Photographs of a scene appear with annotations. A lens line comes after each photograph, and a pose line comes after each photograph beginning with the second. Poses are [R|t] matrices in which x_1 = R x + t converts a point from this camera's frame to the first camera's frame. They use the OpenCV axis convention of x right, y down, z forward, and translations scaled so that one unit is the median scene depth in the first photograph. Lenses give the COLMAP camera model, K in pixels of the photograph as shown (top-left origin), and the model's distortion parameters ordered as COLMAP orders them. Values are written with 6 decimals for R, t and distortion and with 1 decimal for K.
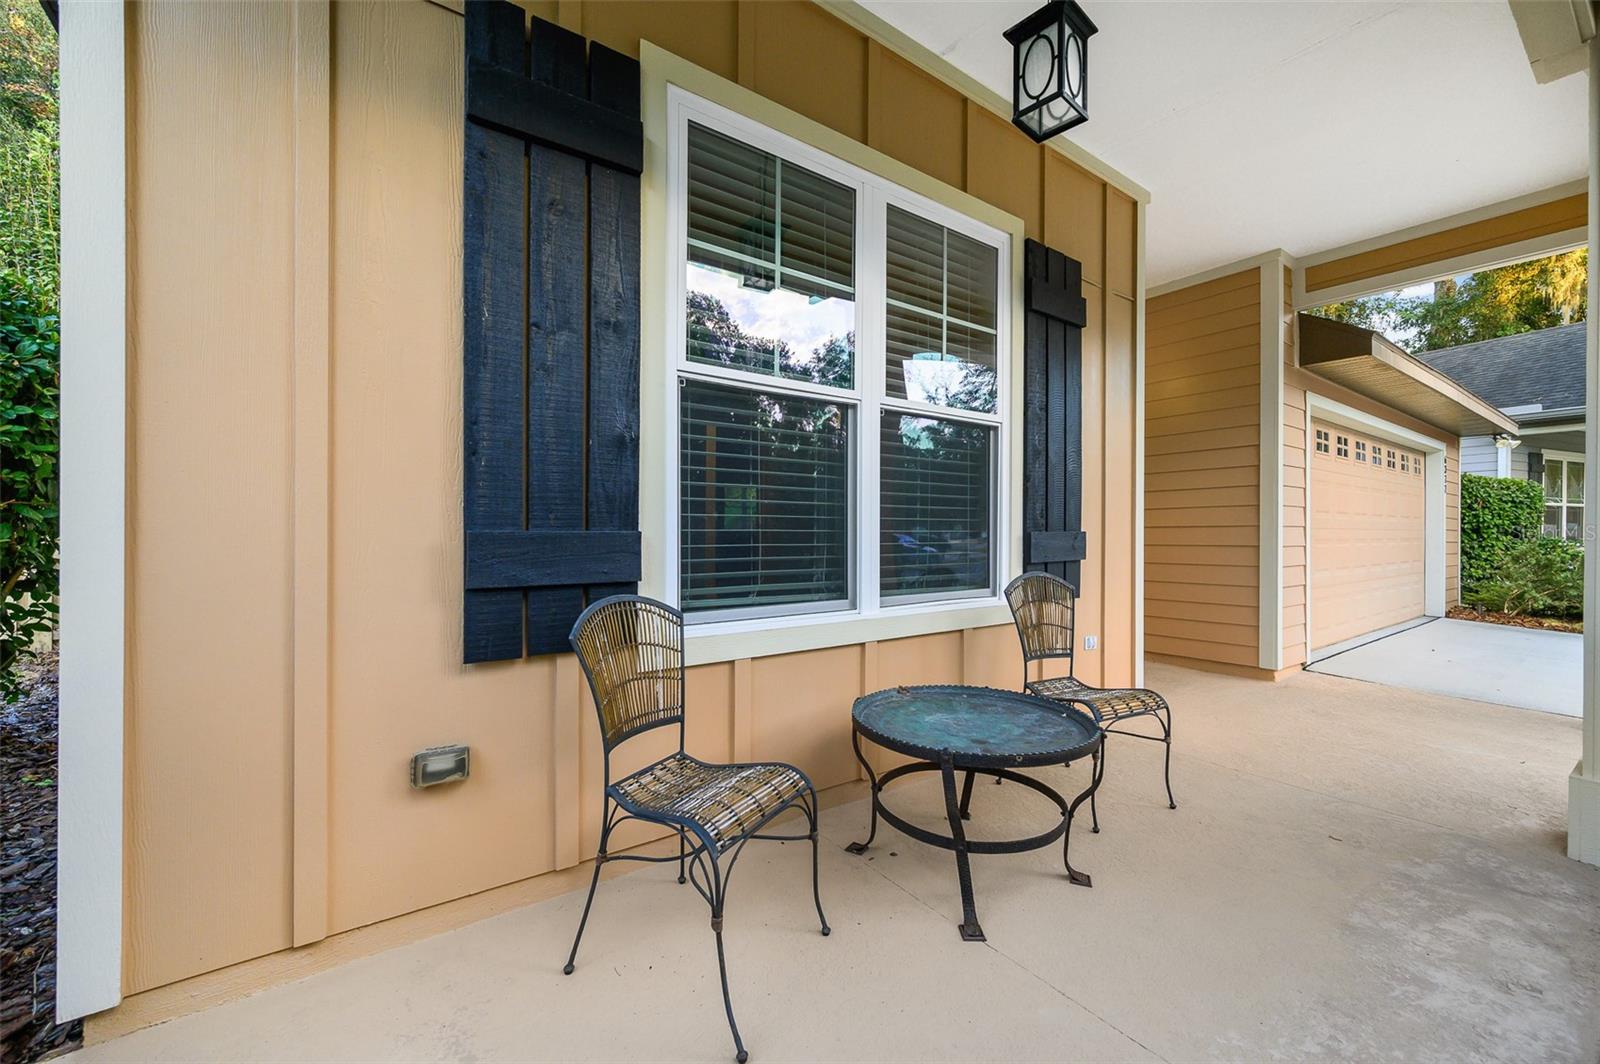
lens RADIAL K [[649.2, 0, 800.0], [0, 649.2, 532.0], [0, 0, 1]] dist [-0.001291, -0.000261]
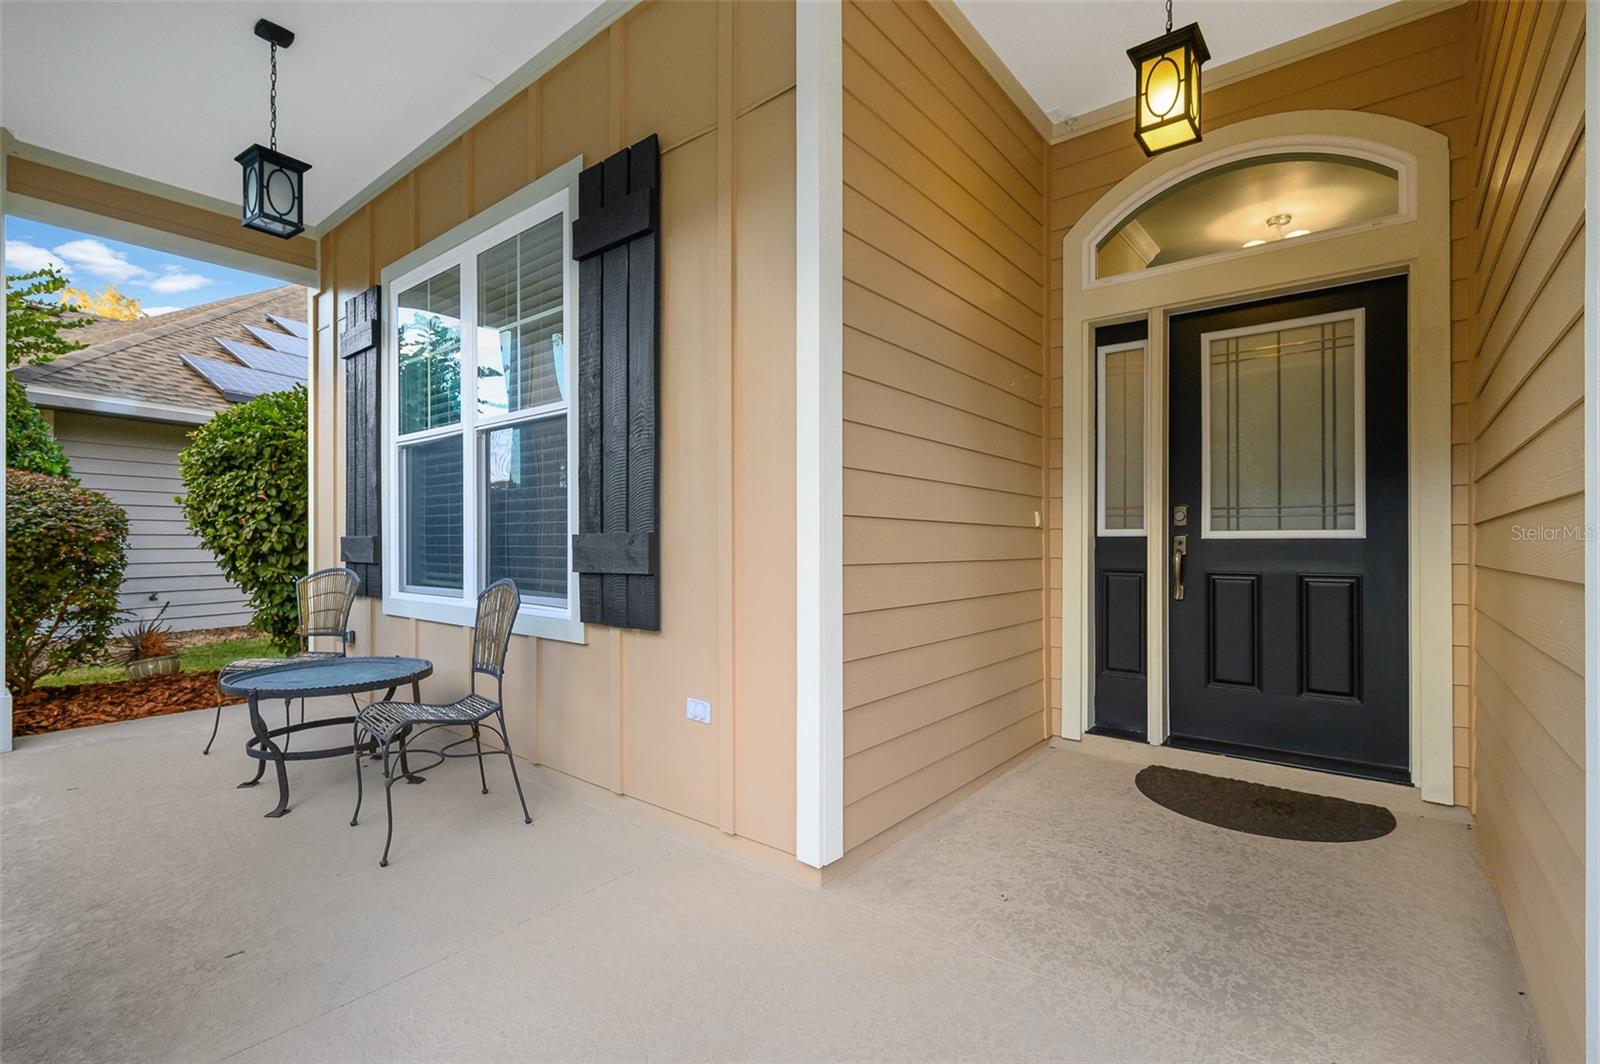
lens RADIAL K [[725.6, 0, 797.5], [0, 725.6, 540.6], [0, 0, 1]] dist [0.000079, -0.000139]
pose [[0.245362, -0.004662, -0.969420, 1.408974], [0.004737, 0.999982, -0.003610, 0.014510], [0.969420, -0.003707, 0.245380, 1.126109]]
